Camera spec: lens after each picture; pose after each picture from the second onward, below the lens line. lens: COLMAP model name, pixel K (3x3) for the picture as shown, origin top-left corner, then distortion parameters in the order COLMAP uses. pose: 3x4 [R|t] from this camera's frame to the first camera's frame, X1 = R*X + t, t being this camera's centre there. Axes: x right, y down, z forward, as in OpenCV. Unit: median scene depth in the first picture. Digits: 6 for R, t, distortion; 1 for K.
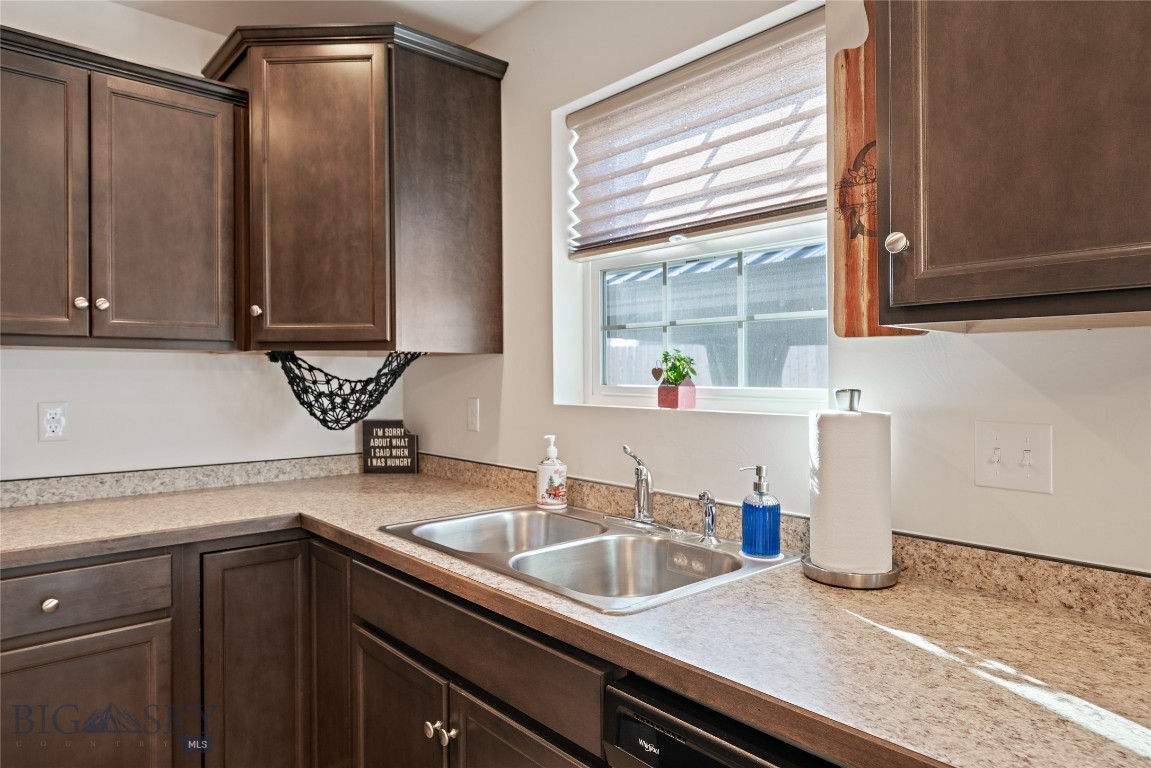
lens RADIAL K [[697.1, 0, 576.5], [0, 697.1, 387.9], [0, 0, 1]] dist [0.000169, -0.002144]
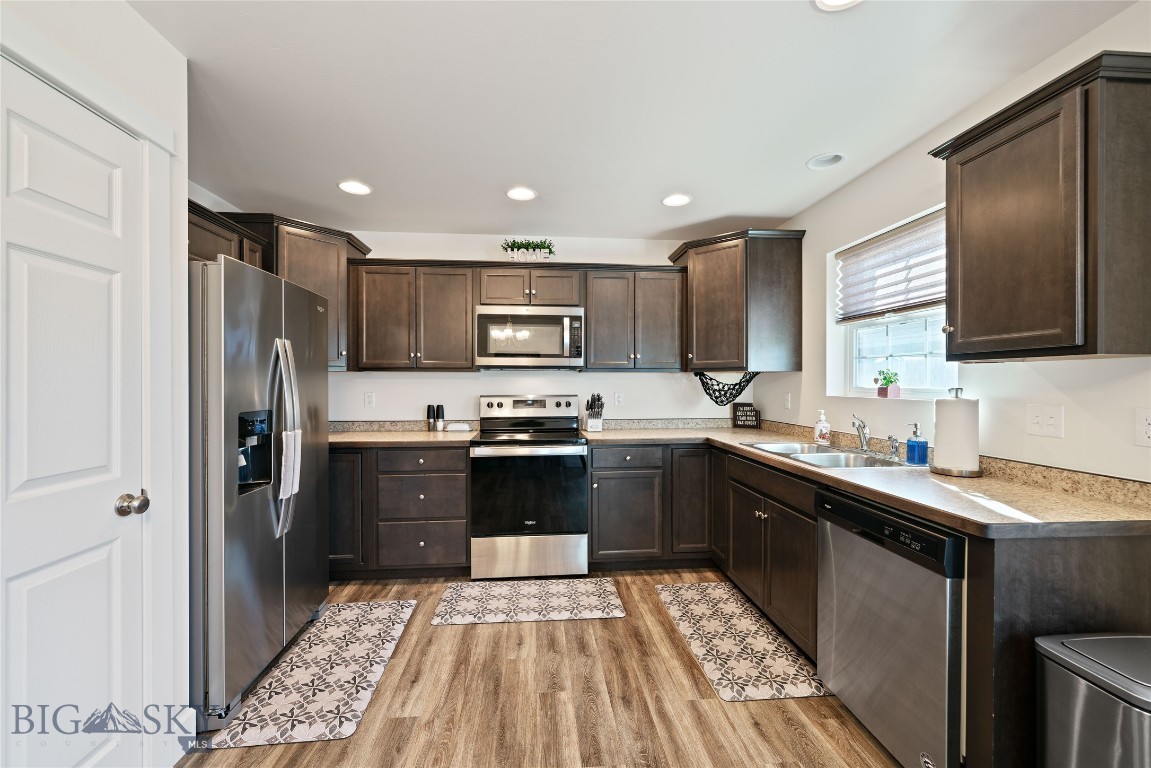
lens RADIAL K [[474.4, 0, 572.7], [0, 474.4, 389.5], [0, 0, 1]] dist [-0.001577, -0.000805]
pose [[0.810043, 0.007632, -0.586320, 0.197113], [-0.008151, 0.999965, 0.001756, 0.009410], [0.586313, 0.003357, 0.810077, -0.627992]]
